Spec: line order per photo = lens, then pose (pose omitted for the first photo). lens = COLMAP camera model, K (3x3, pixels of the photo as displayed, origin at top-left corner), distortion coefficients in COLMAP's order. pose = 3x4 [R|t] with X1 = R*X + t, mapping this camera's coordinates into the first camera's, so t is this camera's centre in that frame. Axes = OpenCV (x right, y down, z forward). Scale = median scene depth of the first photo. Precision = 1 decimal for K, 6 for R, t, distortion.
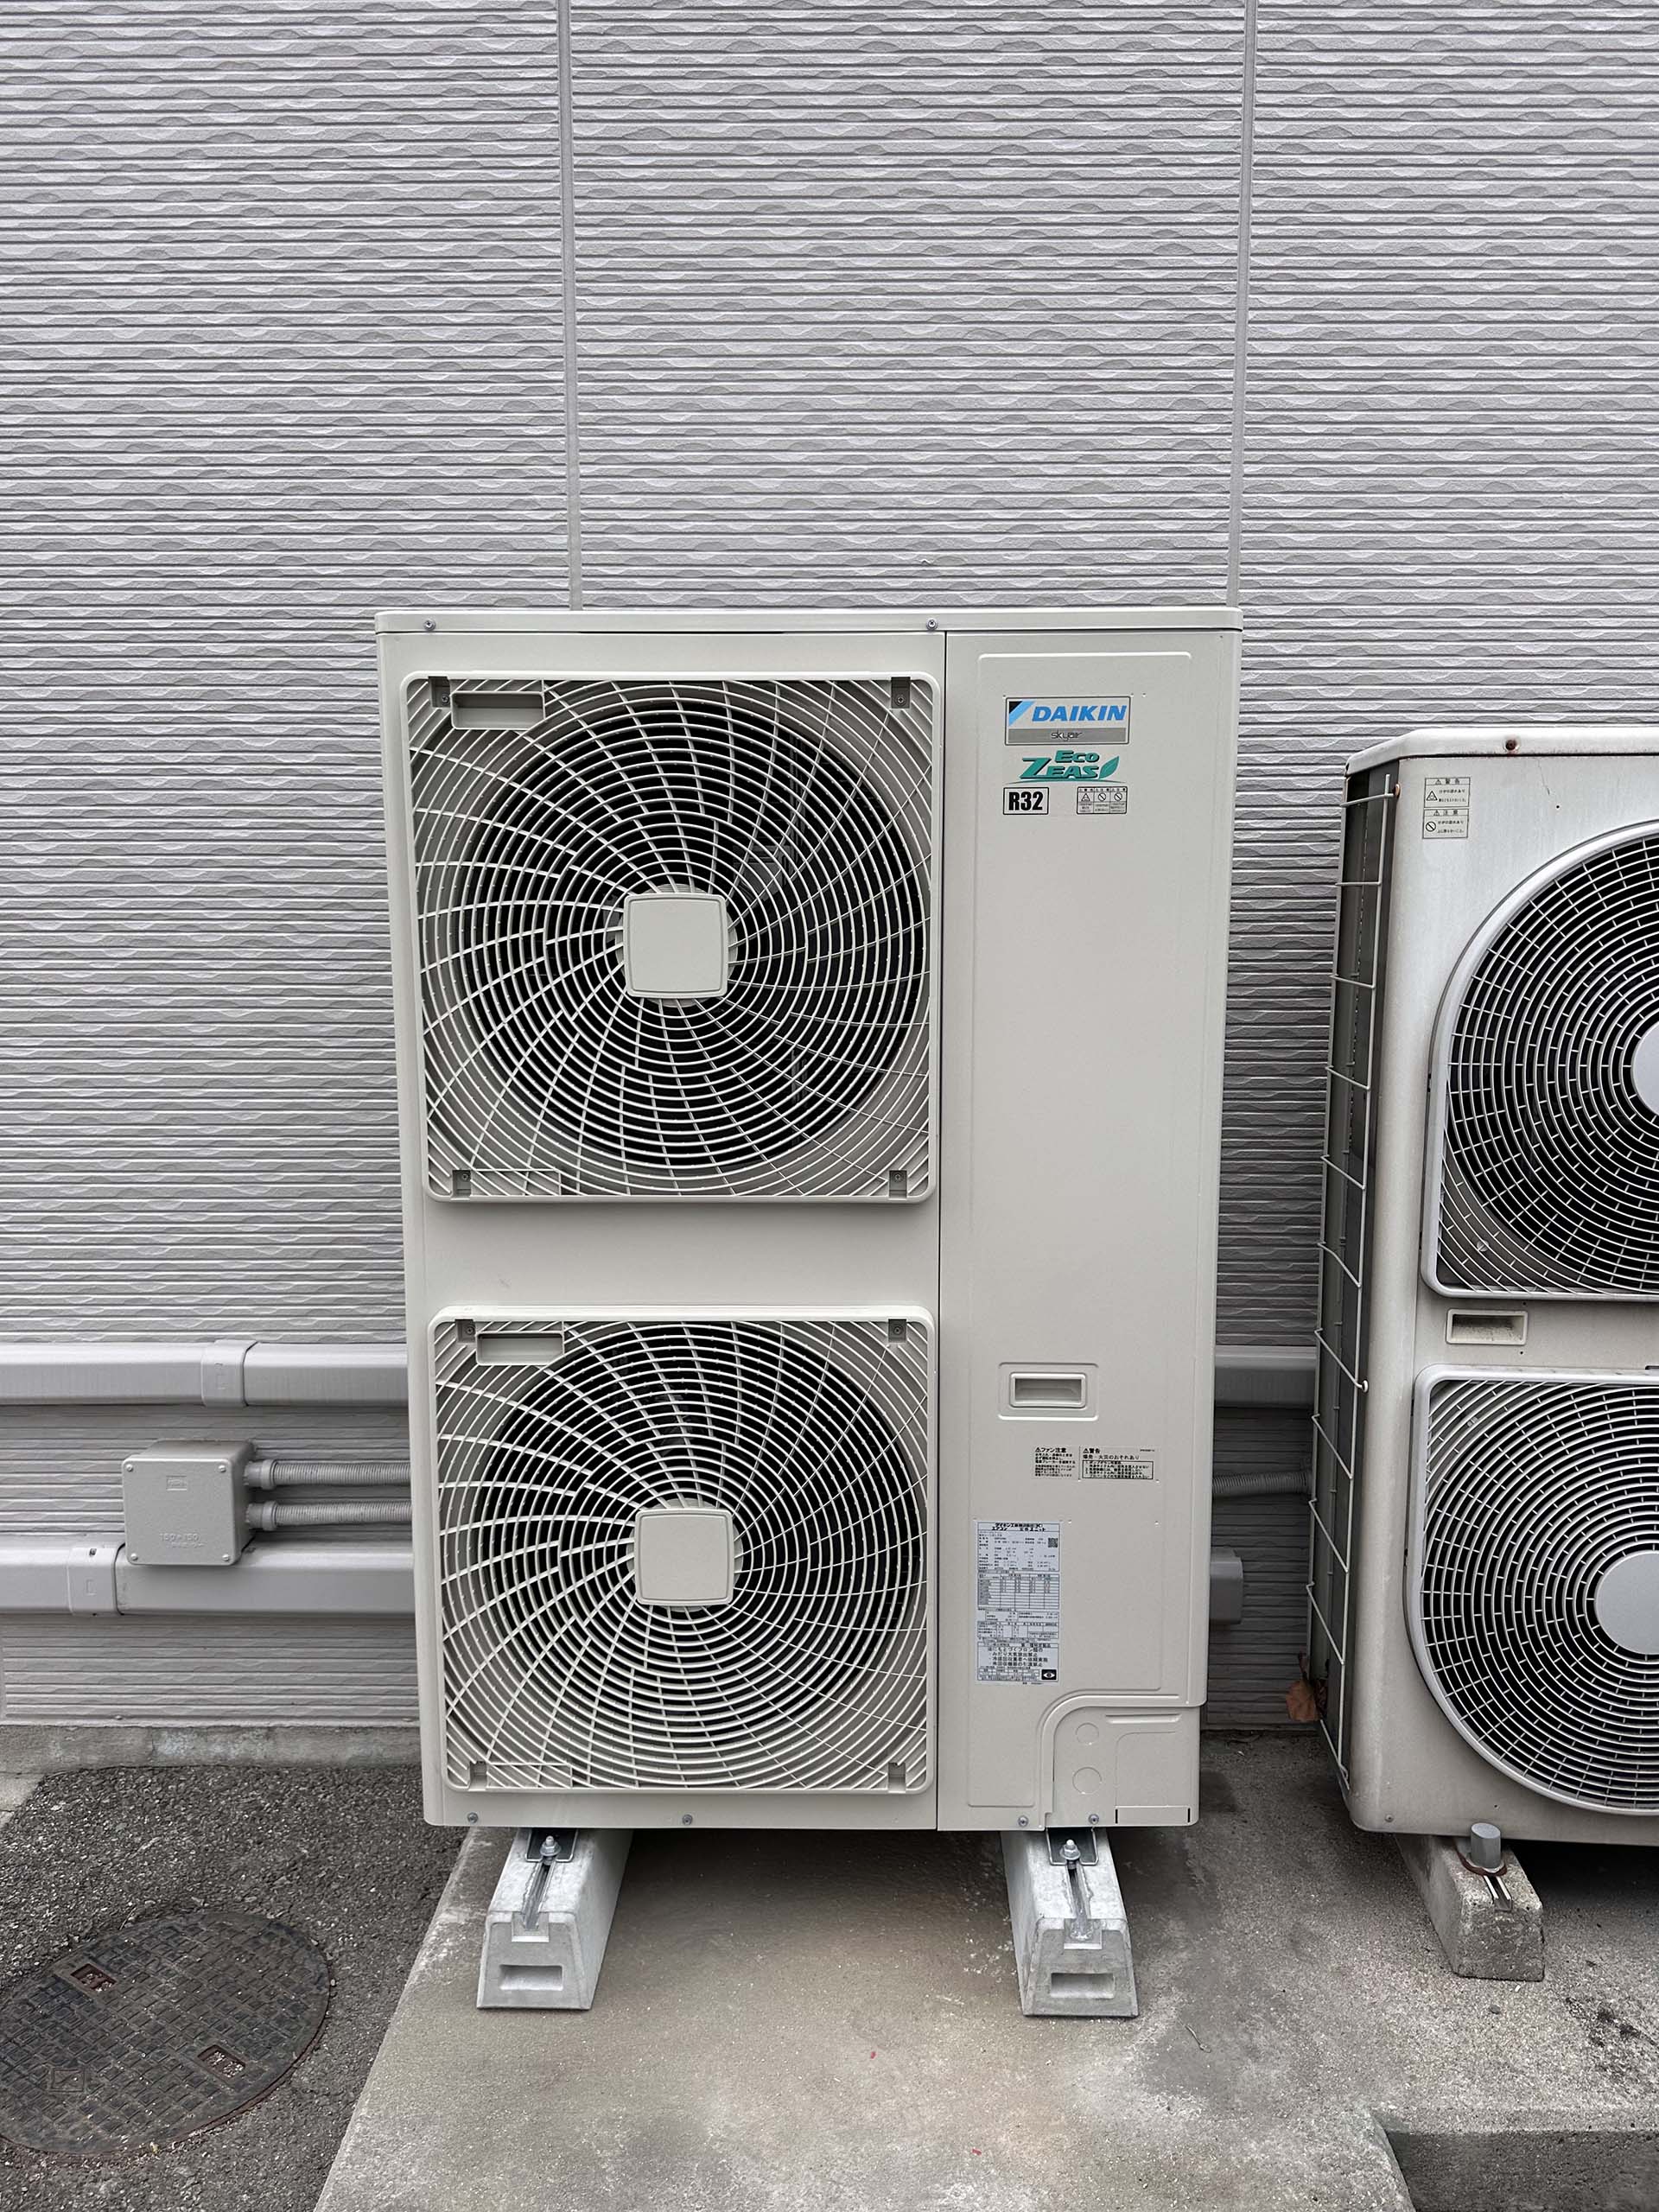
lens RADIAL K [[1544.4, 0, 839.5], [0, 1544.4, 1087.7], [0, 0, 1]] dist [0.069959, -0.110173]
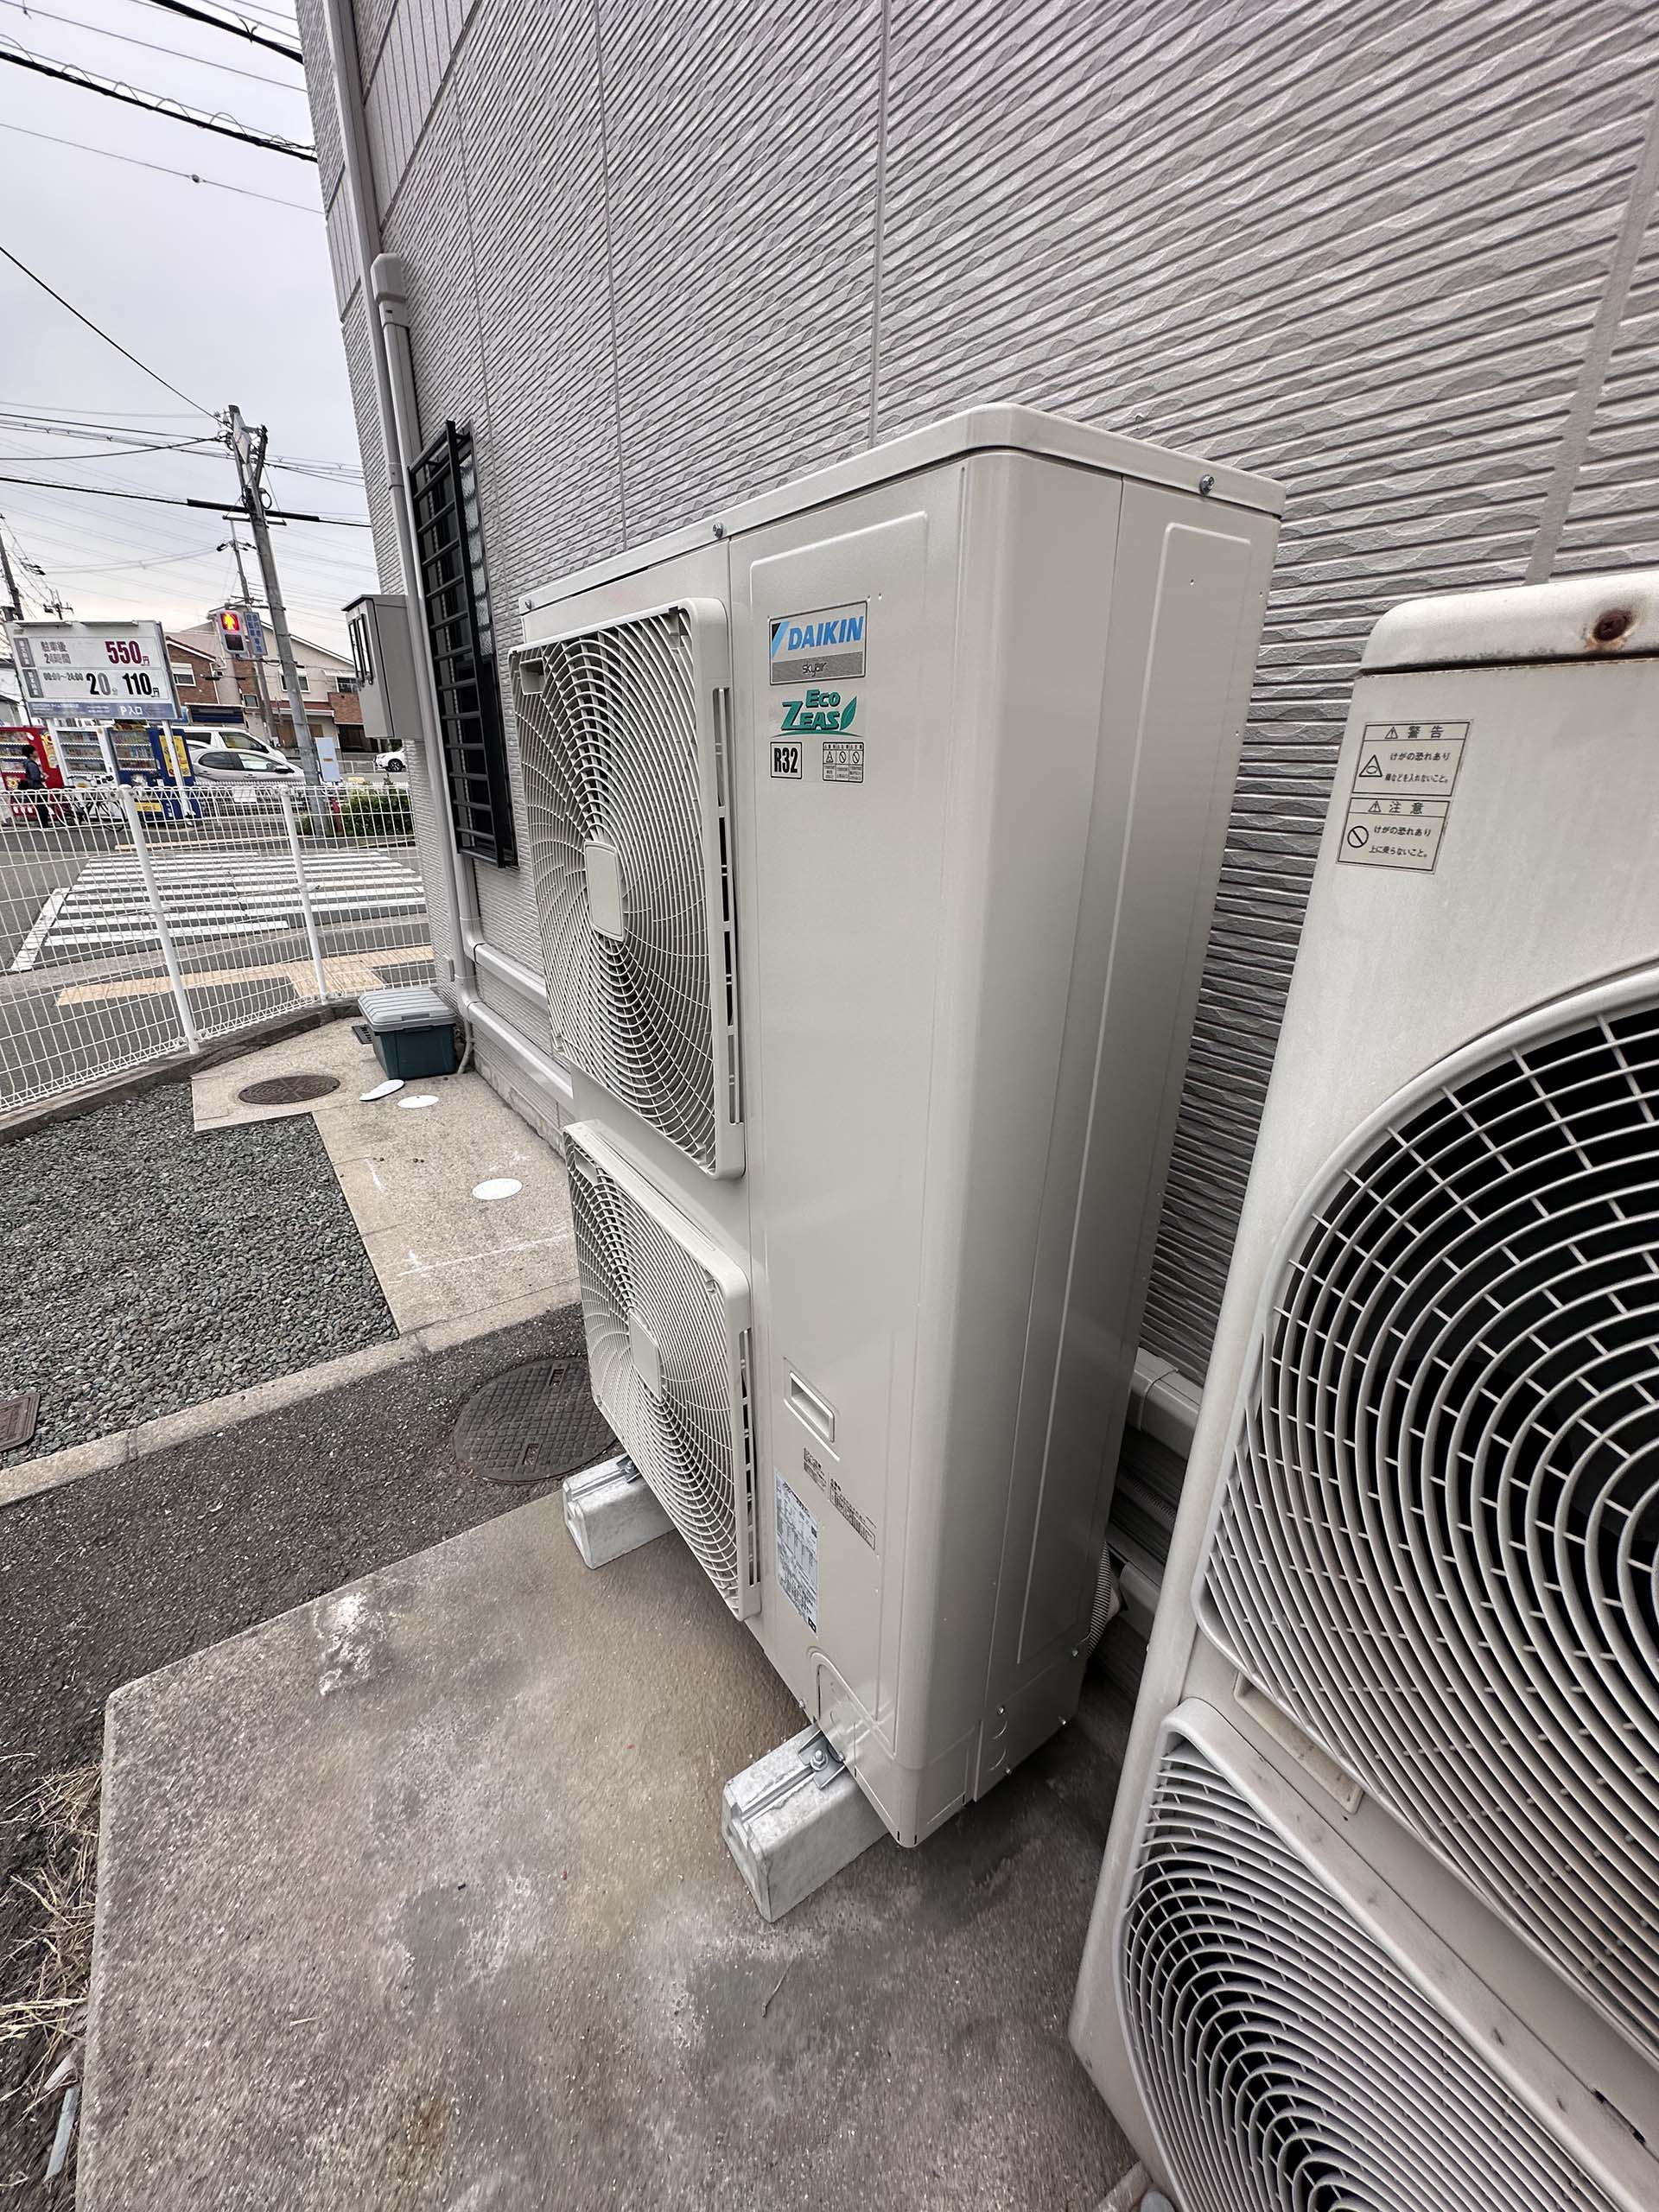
lens RADIAL K [[881.4, 0, 834.0], [0, 881.4, 1092.7], [0, 0, 1]] dist [0.001006, 0.000596]
pose [[0.586456, 0.303797, -0.750851, 0.507938], [-0.116128, 0.948957, 0.293249, -0.154166], [0.801613, -0.084782, 0.591801, 0.717134]]
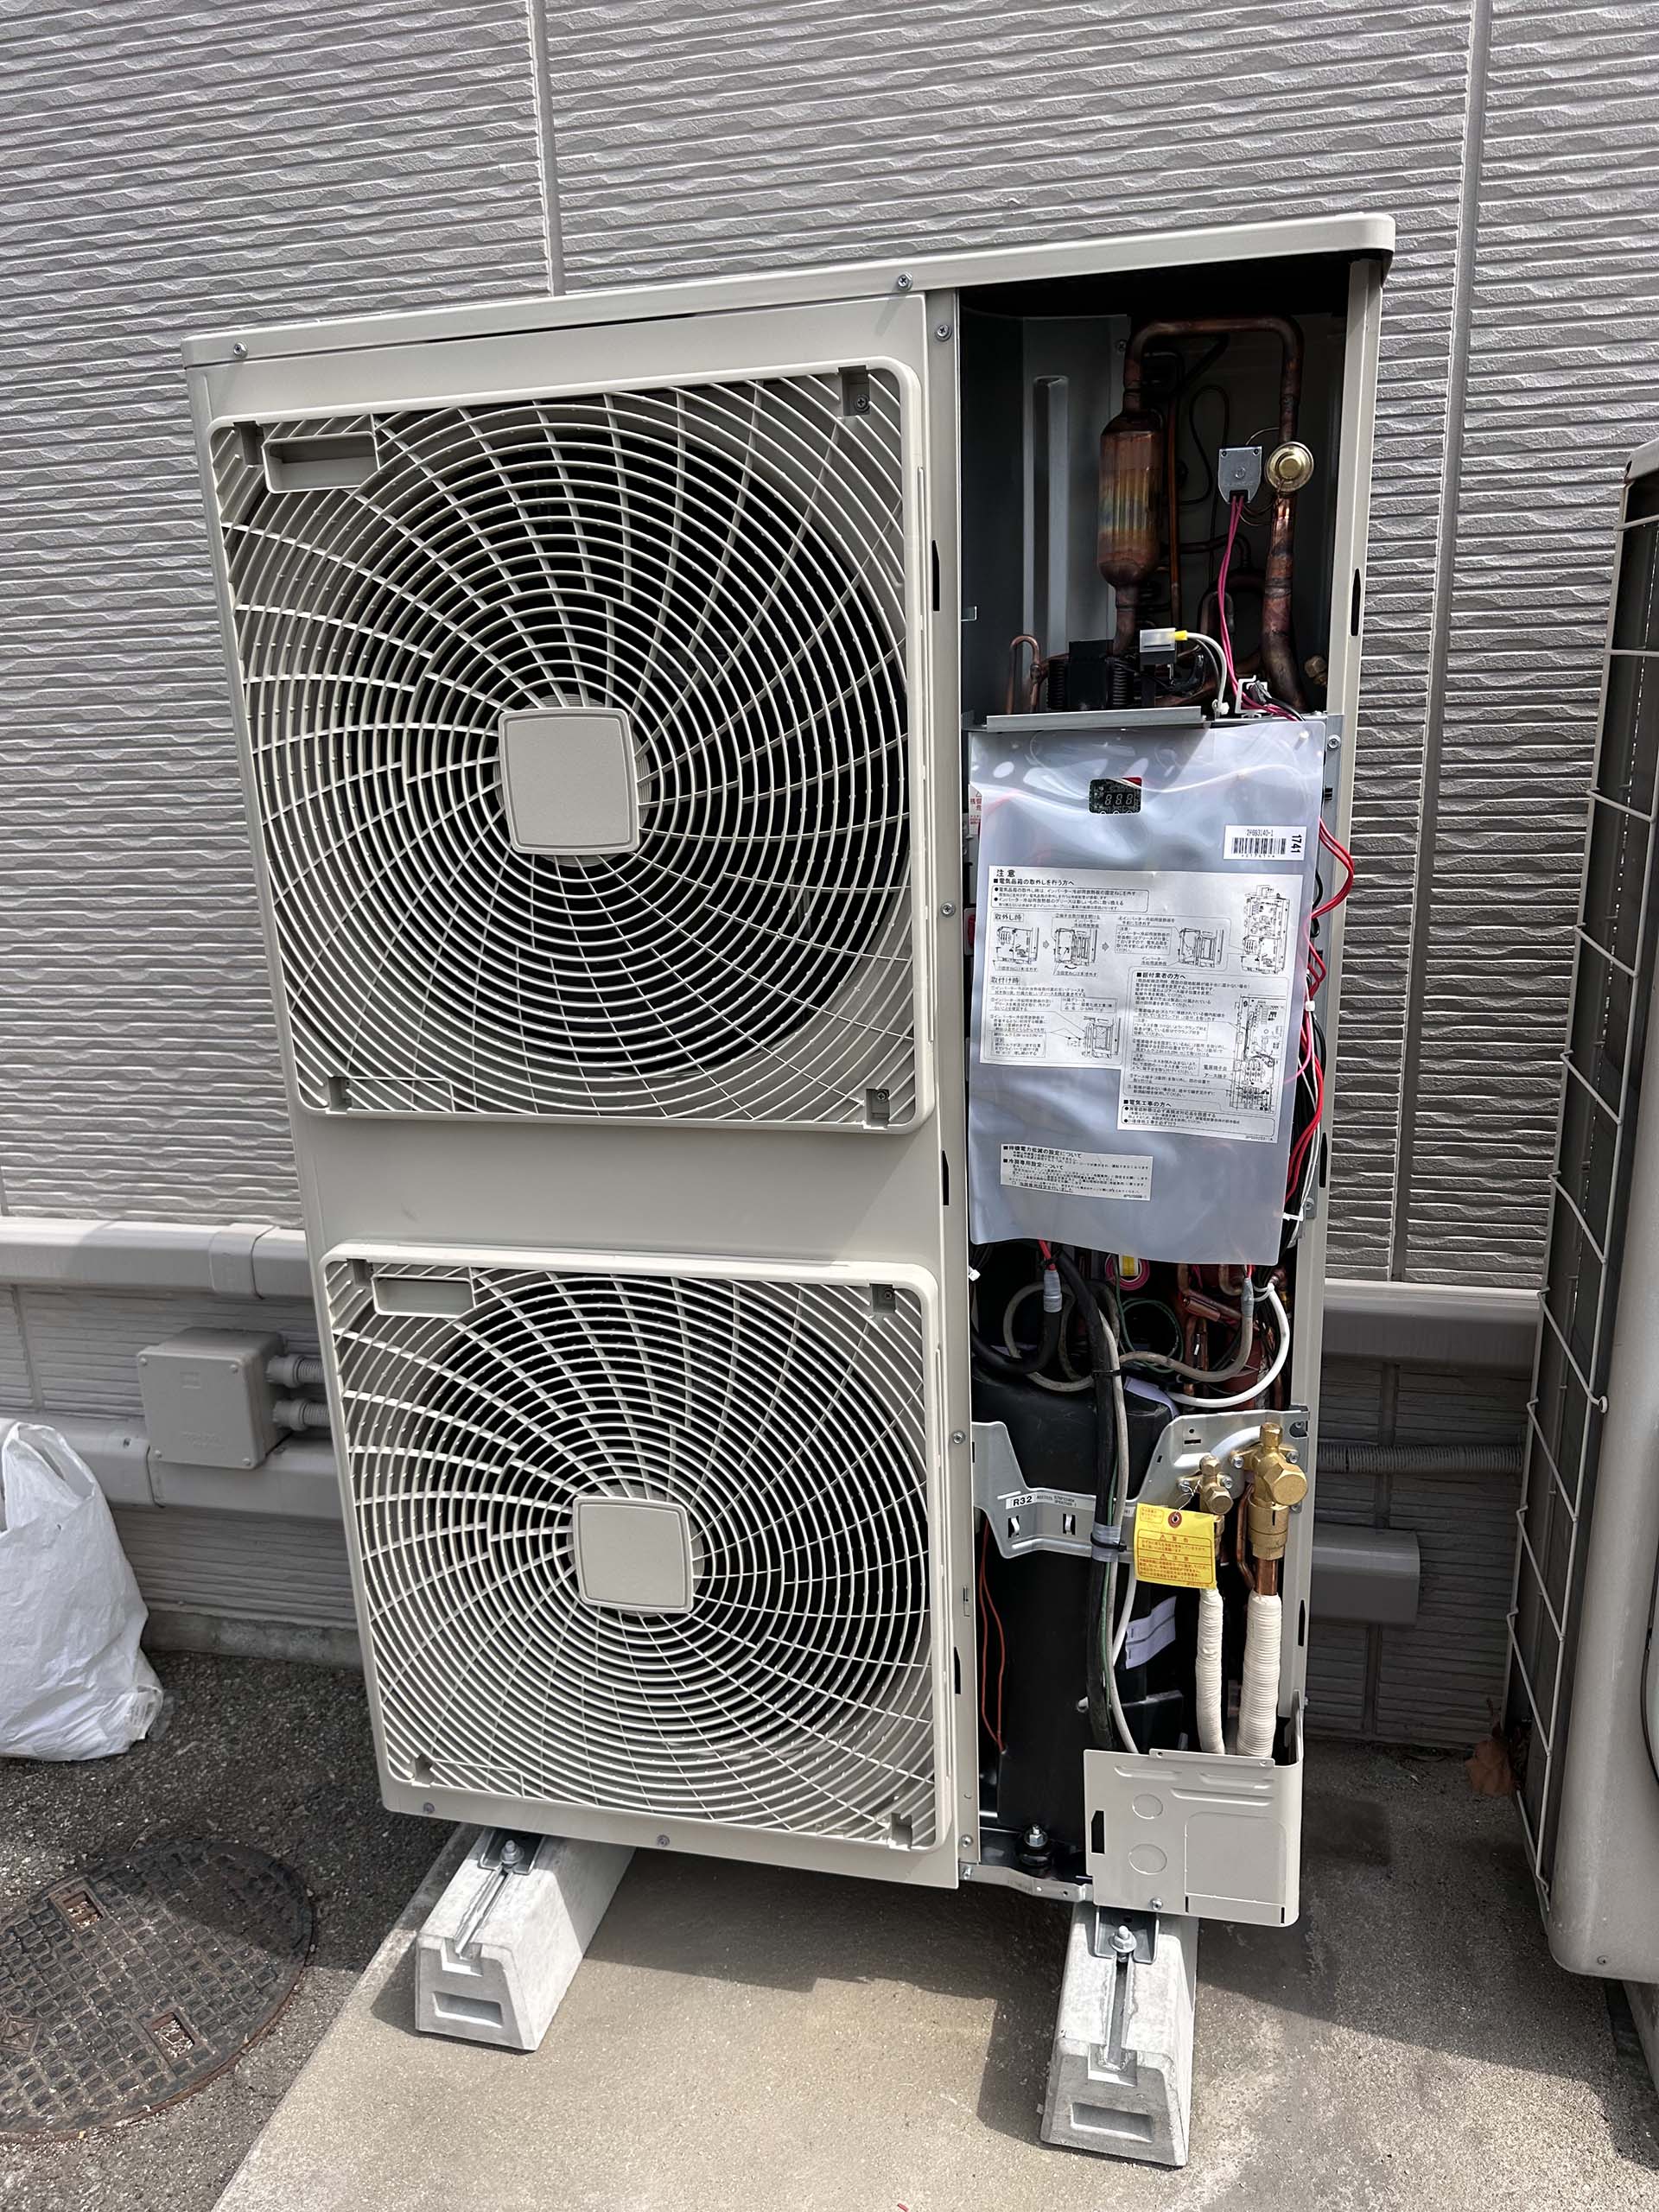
lens RADIAL K [[1547.7, 0, 844.8], [0, 1547.7, 1112.4], [0, 0, 1]] dist [0.050340, -0.070682]
pose [[0.976890, 0.021643, -0.212644, 0.175345], [0.011715, 0.987943, 0.154371, -0.047511], [0.213422, -0.153295, 0.964859, 0.285732]]
